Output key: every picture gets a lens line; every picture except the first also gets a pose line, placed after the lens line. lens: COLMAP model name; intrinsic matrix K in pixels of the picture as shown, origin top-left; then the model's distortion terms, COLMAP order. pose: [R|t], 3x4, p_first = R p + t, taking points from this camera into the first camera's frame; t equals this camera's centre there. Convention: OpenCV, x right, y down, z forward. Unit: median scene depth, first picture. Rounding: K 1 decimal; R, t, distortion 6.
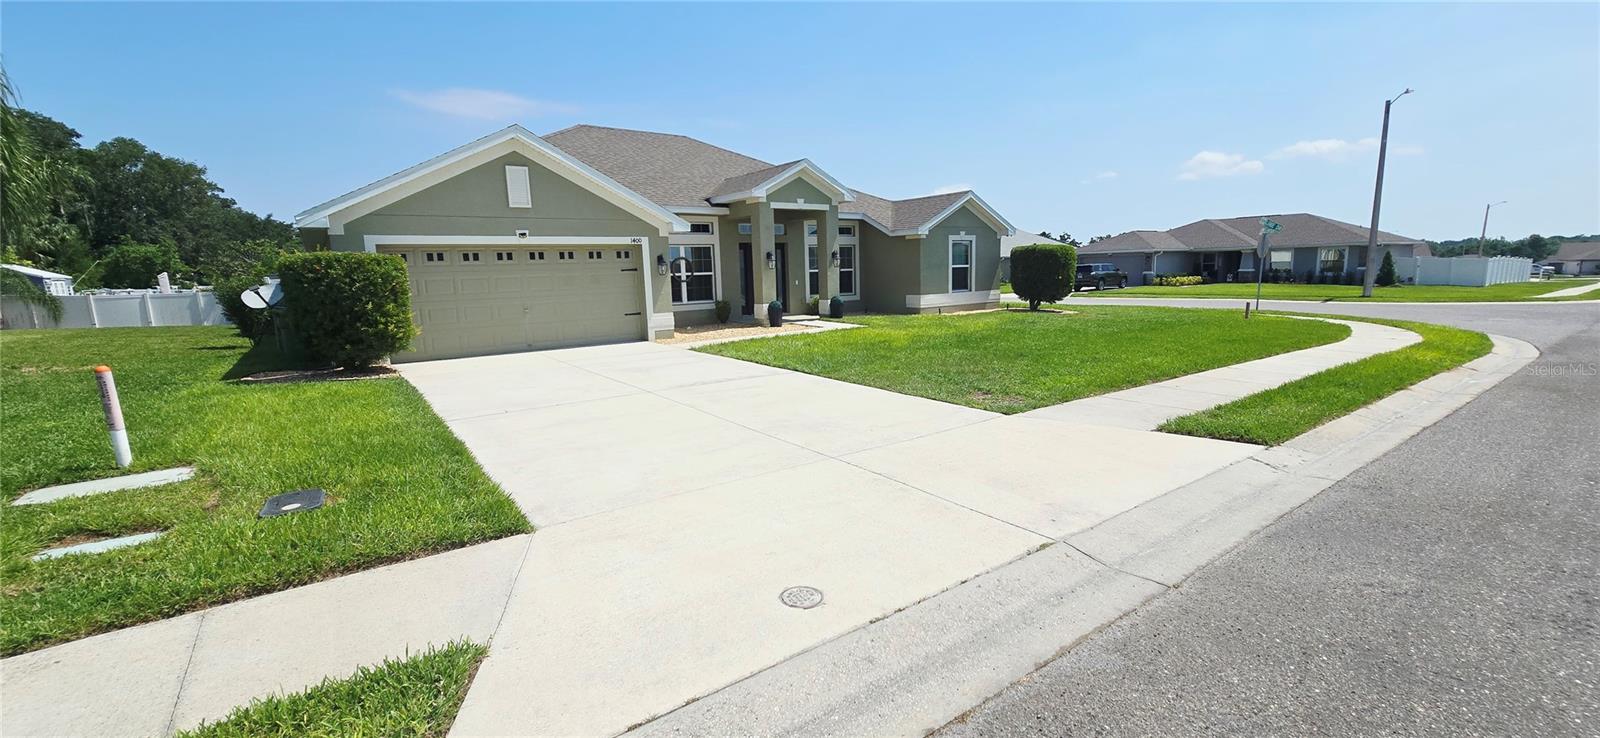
lens RADIAL K [[652.7, 0, 800.0], [0, 652.7, 369.0], [0, 0, 1]] dist [0.000651, 0.000124]
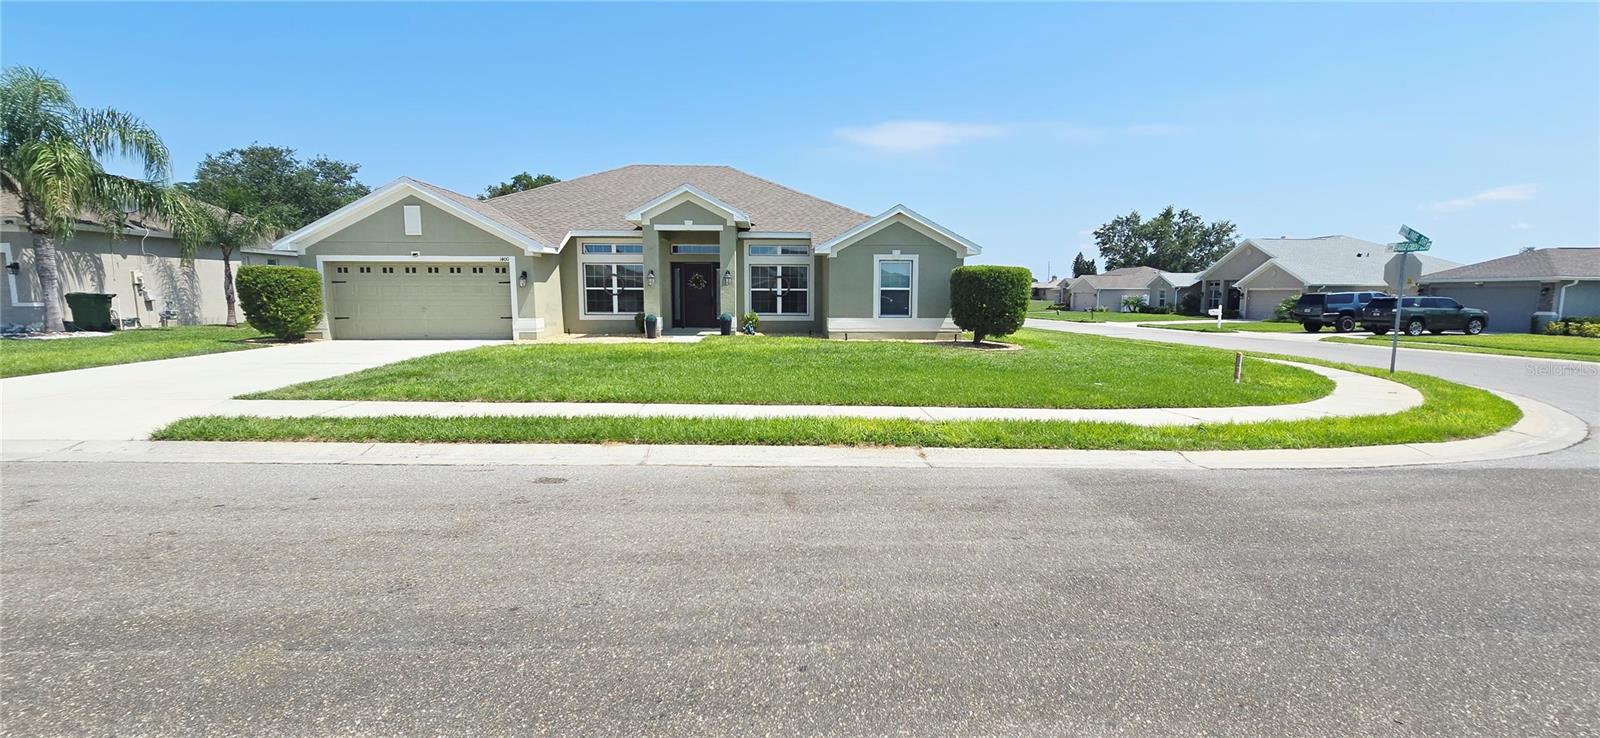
lens RADIAL K [[661.9, 0, 800.0], [0, 661.9, 369.0], [0, 0, 1]] dist [-0.001186, -0.000015]
pose [[0.834485, 0.091548, -0.543373, 0.734591], [-0.109499, 0.993987, -0.000695, -0.038418], [0.540042, 0.060078, 0.839491, 0.200324]]
